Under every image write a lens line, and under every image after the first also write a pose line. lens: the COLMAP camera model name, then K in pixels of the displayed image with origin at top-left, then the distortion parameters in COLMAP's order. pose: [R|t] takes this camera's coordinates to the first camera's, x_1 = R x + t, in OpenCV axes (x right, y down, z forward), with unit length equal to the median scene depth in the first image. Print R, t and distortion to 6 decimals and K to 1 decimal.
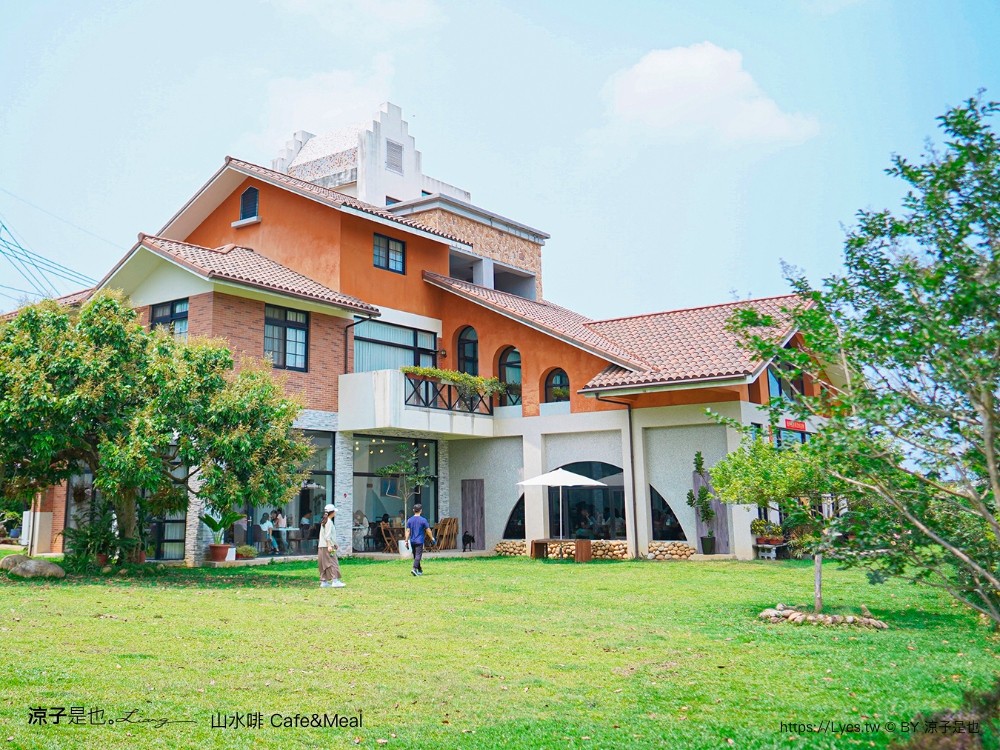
lens RADIAL K [[1036.0, 0, 439.6], [0, 1036.0, 277.1], [0, 0, 1]] dist [-0.018274, 0.000000]
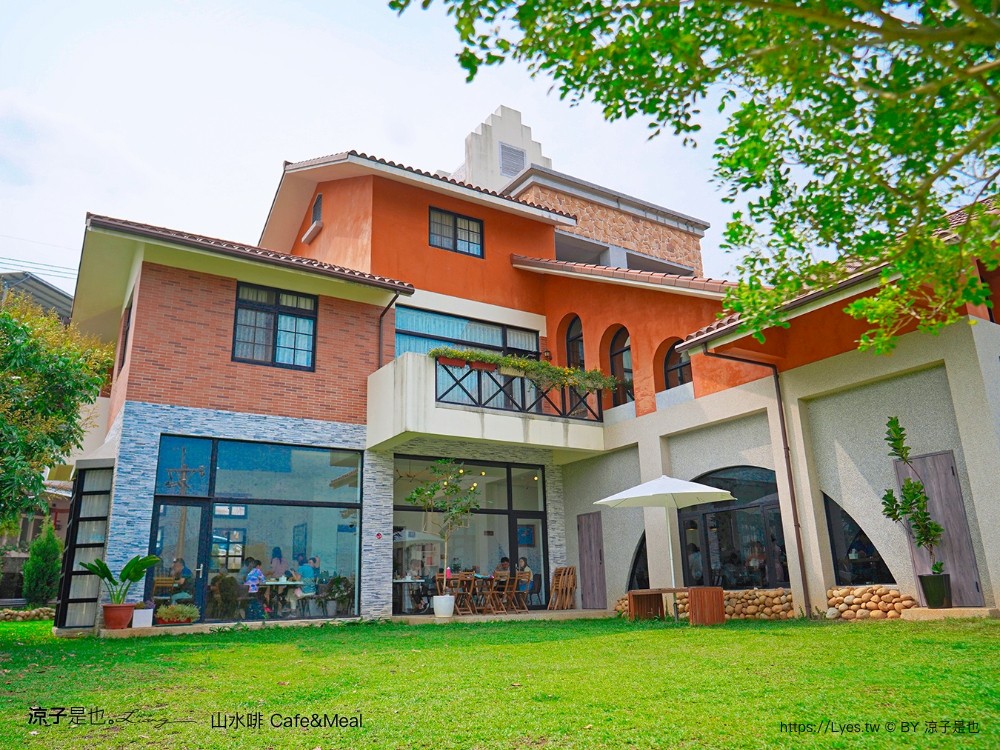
lens RADIAL K [[759.0, 0, 499.2], [0, 759.0, 372.0], [0, 0, 1]] dist [-0.032879, 0.042481]
pose [[0.942483, -0.114884, -0.313890, 0.165895], [0.096644, 0.992629, -0.073122, 0.140543], [0.319977, 0.038581, 0.946639, 0.506501]]
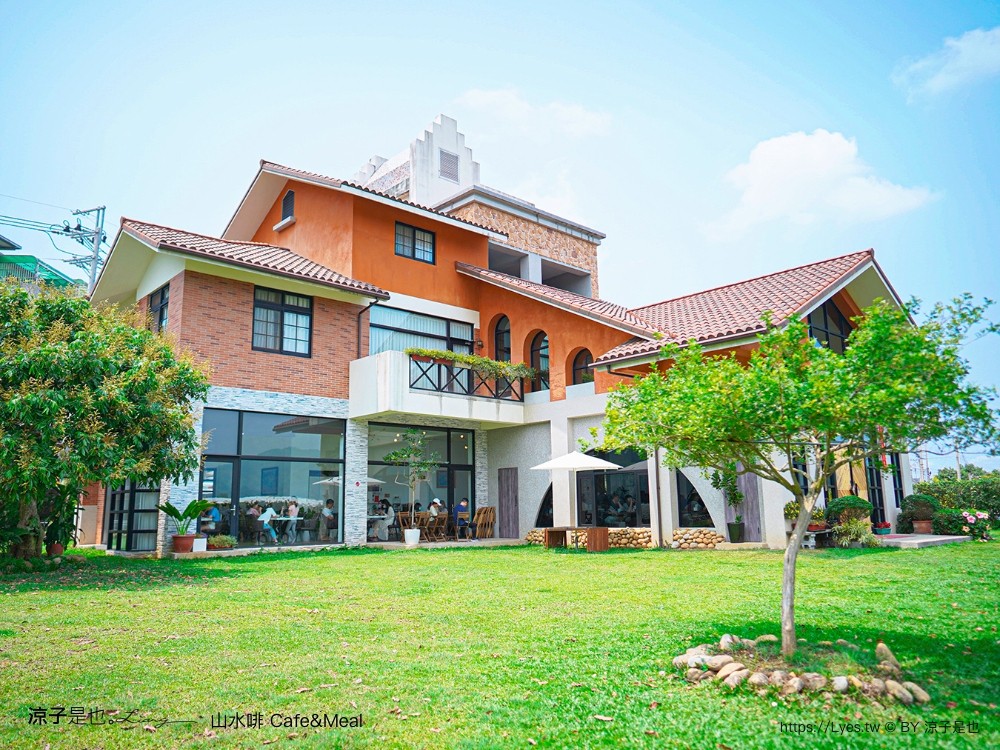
lens RADIAL K [[759.0, 0, 505.3], [0, 759.0, 376.1], [0, 0, 1]] dist [-0.032879, 0.042481]
pose [[0.989053, -0.036560, -0.142960, 0.147781], [0.043324, 0.998070, 0.044488, 0.082542], [0.141058, -0.050195, 0.988728, 0.315501]]
